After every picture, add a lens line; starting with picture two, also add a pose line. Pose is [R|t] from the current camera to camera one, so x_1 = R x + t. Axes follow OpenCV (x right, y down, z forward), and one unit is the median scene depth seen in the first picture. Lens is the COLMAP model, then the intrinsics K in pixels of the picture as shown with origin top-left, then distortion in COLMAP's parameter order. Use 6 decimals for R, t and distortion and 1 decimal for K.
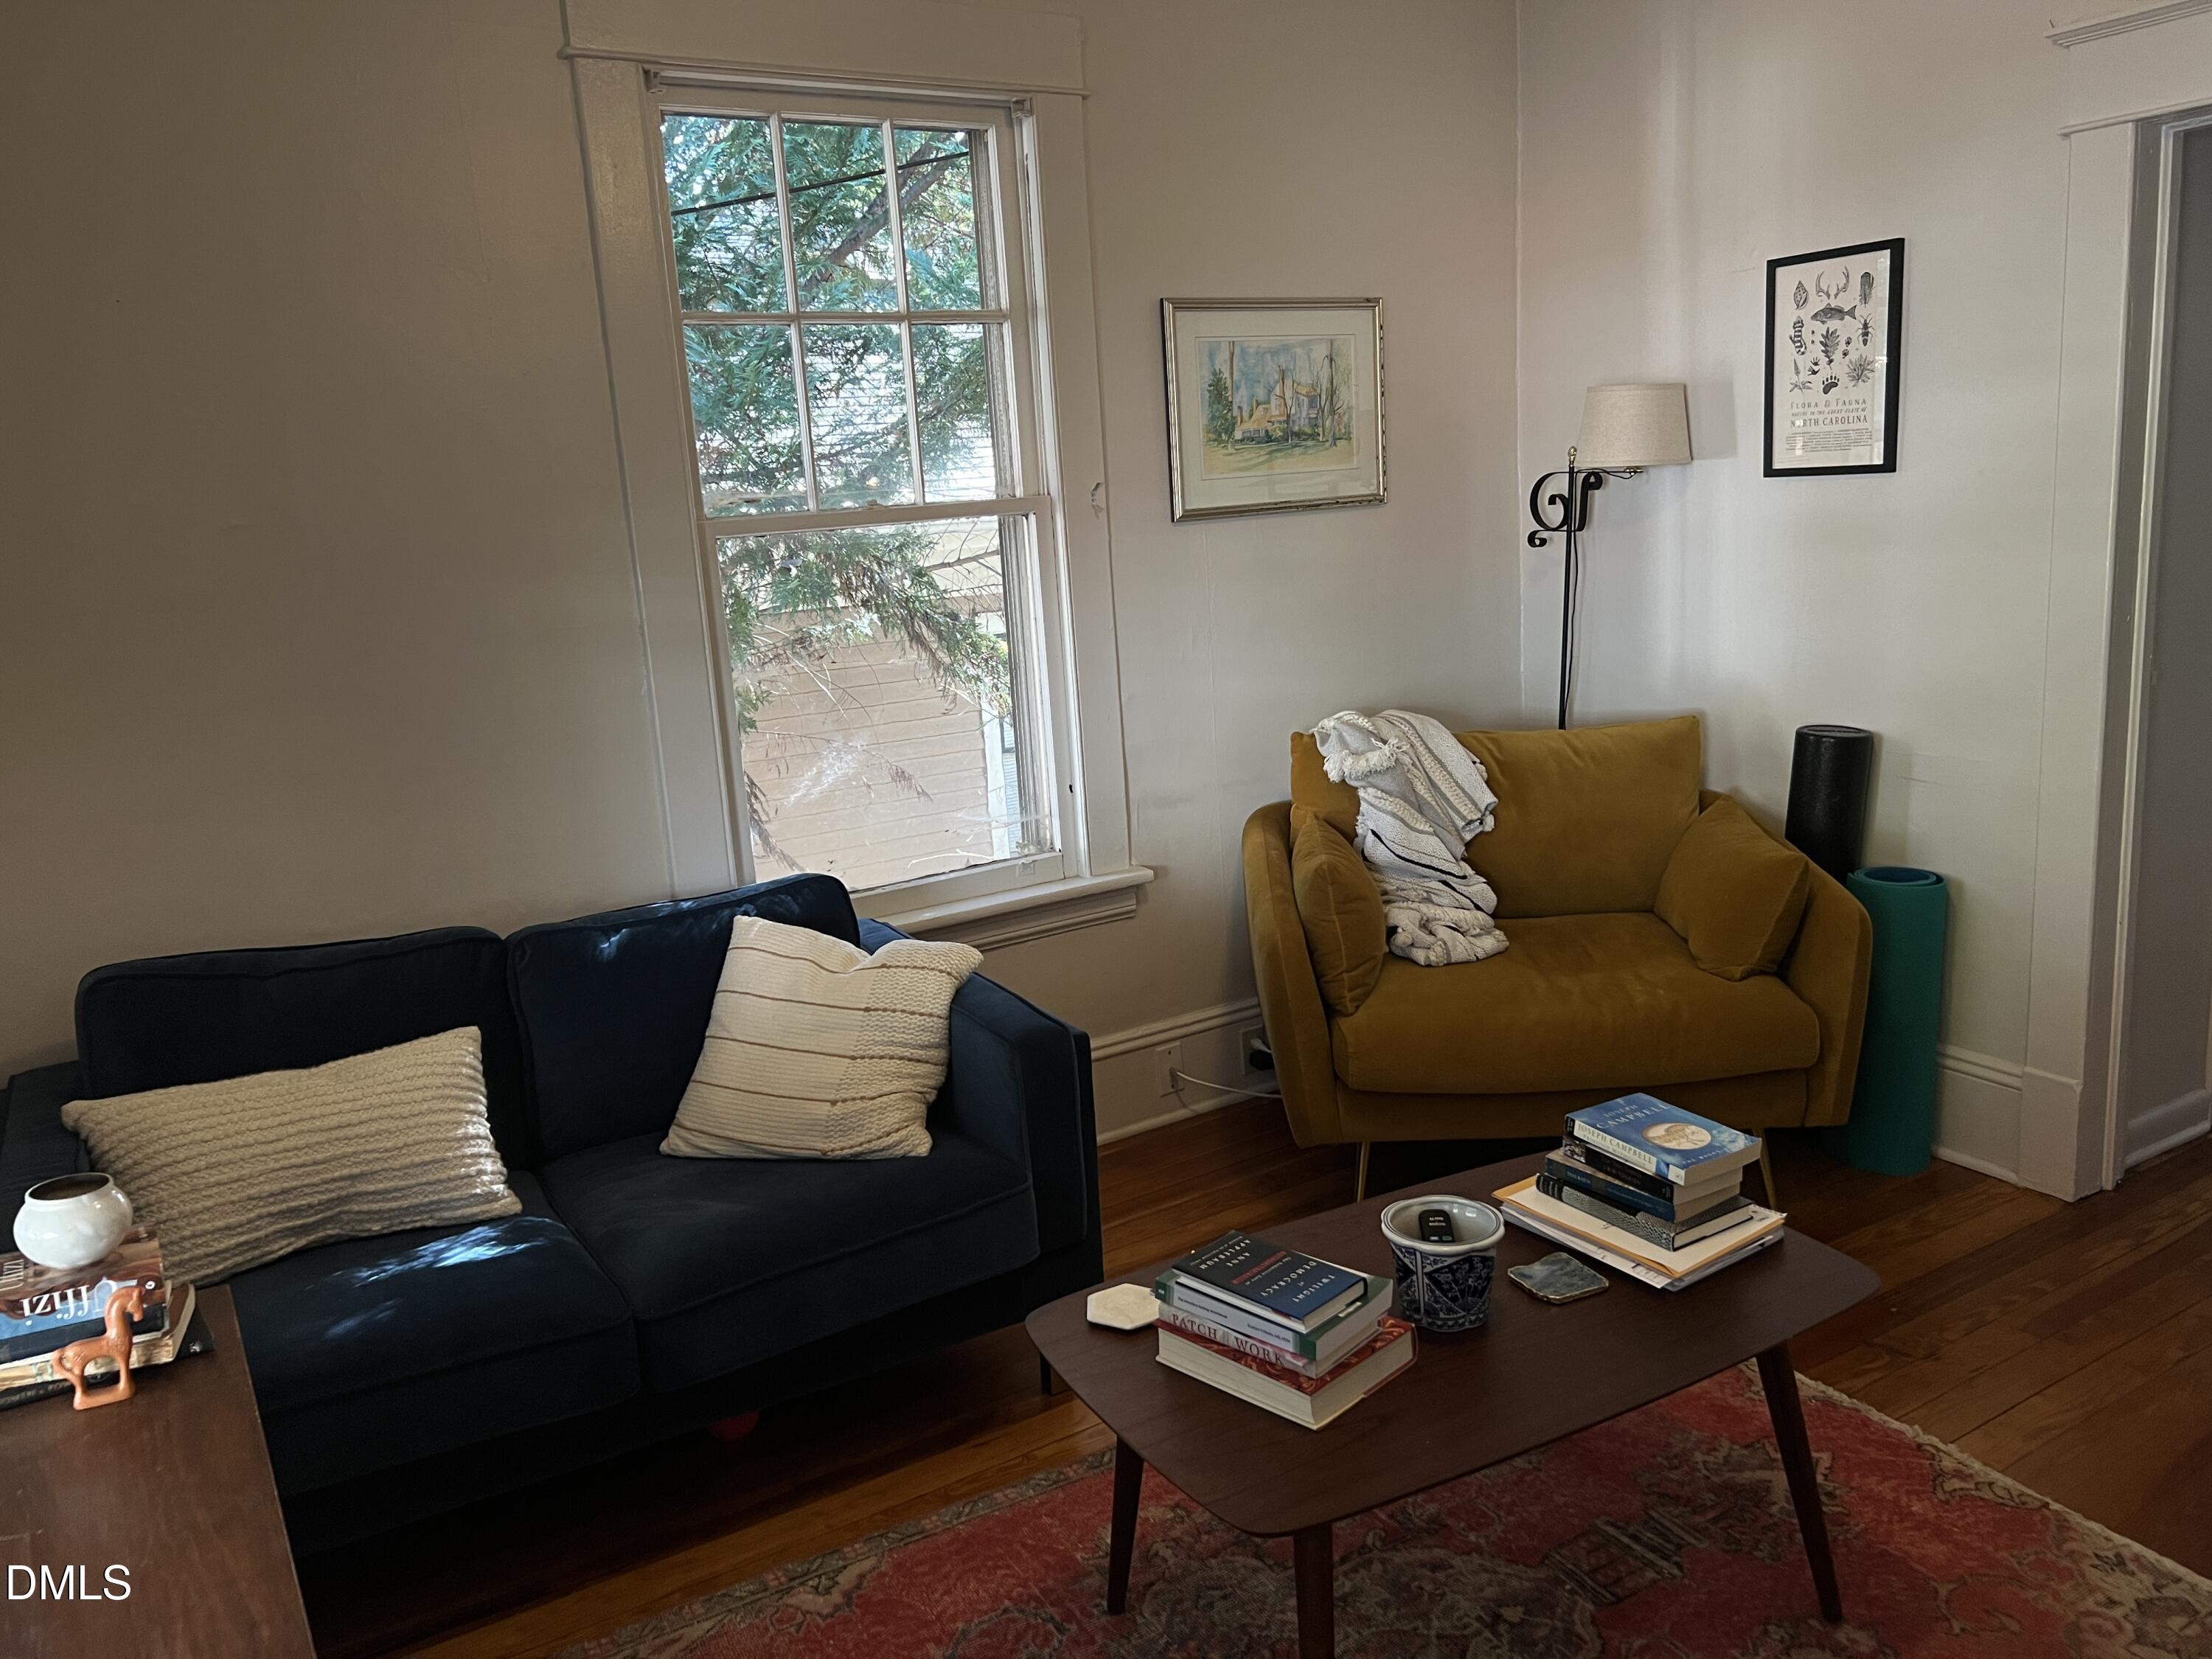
lens RADIAL K [[1678.4, 0, 1106.5], [0, 1678.4, 819.9], [0, 0, 1]] dist [0.052674, -0.024581]
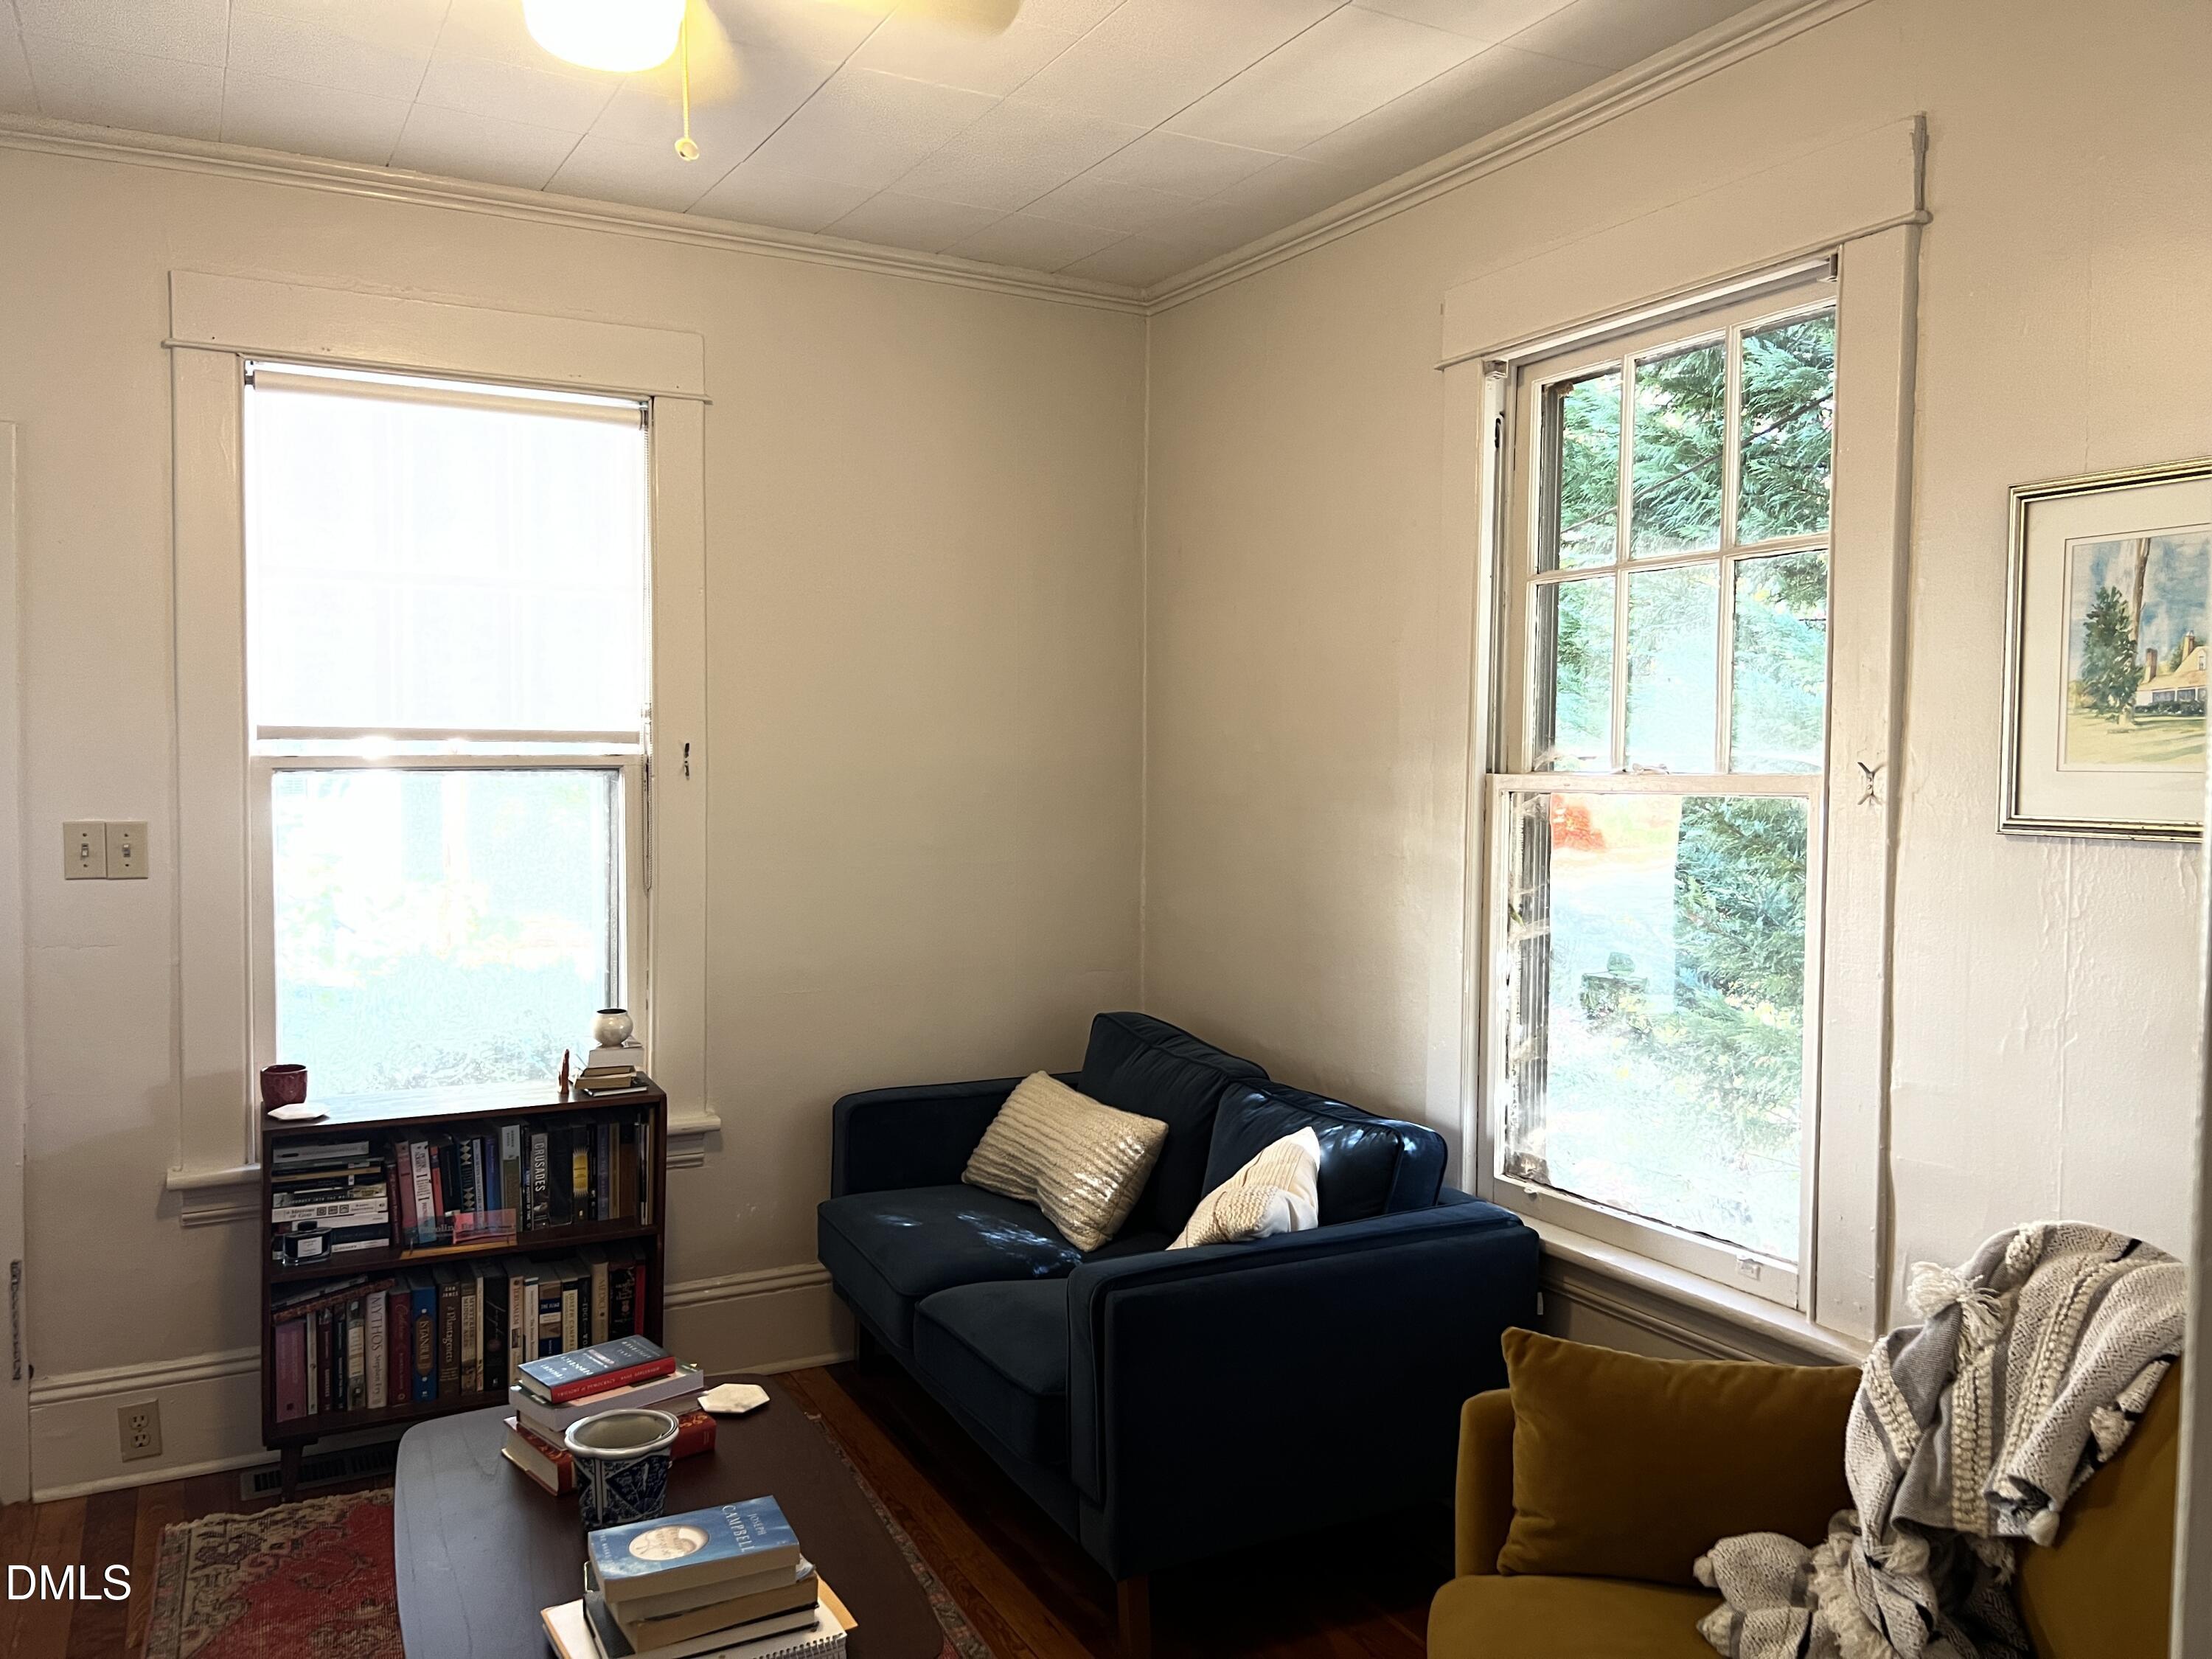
lens RADIAL K [[1678.4, 0, 1108.0], [0, 1678.4, 835.9], [0, 0, 1]] dist [0.052674, -0.024581]
pose [[-0.067364, 0.097827, -0.992921, 0.679803], [-0.218051, 0.969681, 0.110331, -0.172926], [0.973610, 0.223940, -0.043990, 0.703958]]
